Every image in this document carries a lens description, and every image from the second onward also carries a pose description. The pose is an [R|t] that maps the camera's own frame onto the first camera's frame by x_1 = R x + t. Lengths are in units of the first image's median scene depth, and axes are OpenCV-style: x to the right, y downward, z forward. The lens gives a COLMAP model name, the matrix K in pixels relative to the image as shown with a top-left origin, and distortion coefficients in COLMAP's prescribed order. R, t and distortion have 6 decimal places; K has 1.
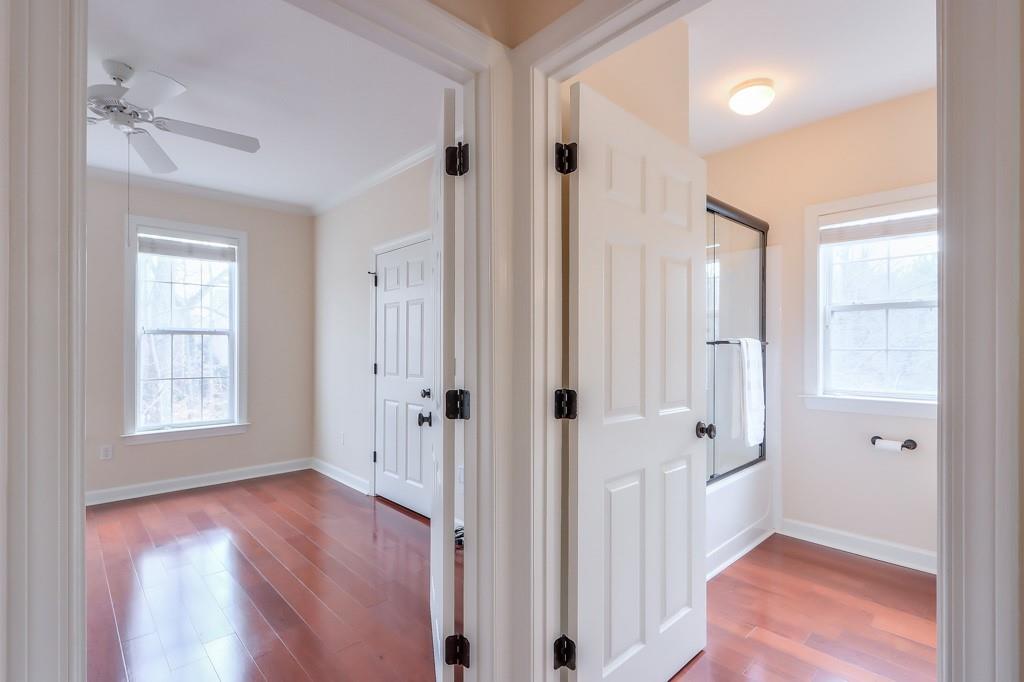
lens RADIAL K [[479.5, 0, 511.4], [0, 479.5, 350.0], [0, 0, 1]] dist [0.003745, -0.000820]
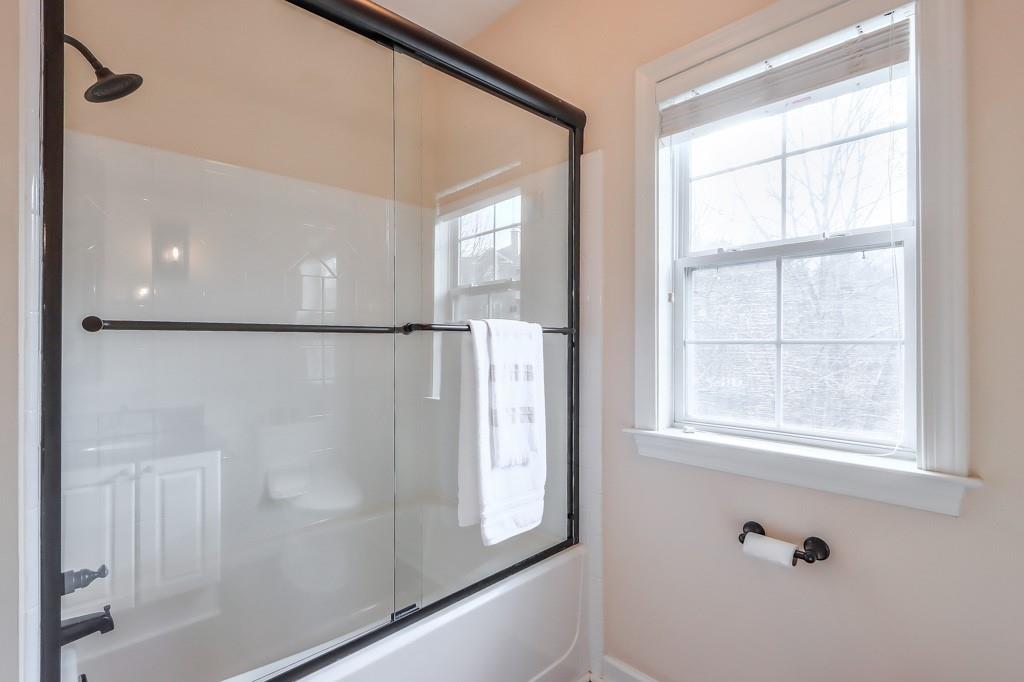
lens RADIAL K [[479.5, 0, 507.3], [0, 479.5, 342.3], [0, 0, 1]] dist [0.003745, -0.000820]
pose [[0.999984, -0.005232, 0.002205, 0.477699], [0.005217, 0.999963, 0.006883, -0.005193], [-0.002241, -0.006871, 0.999974, 0.485025]]
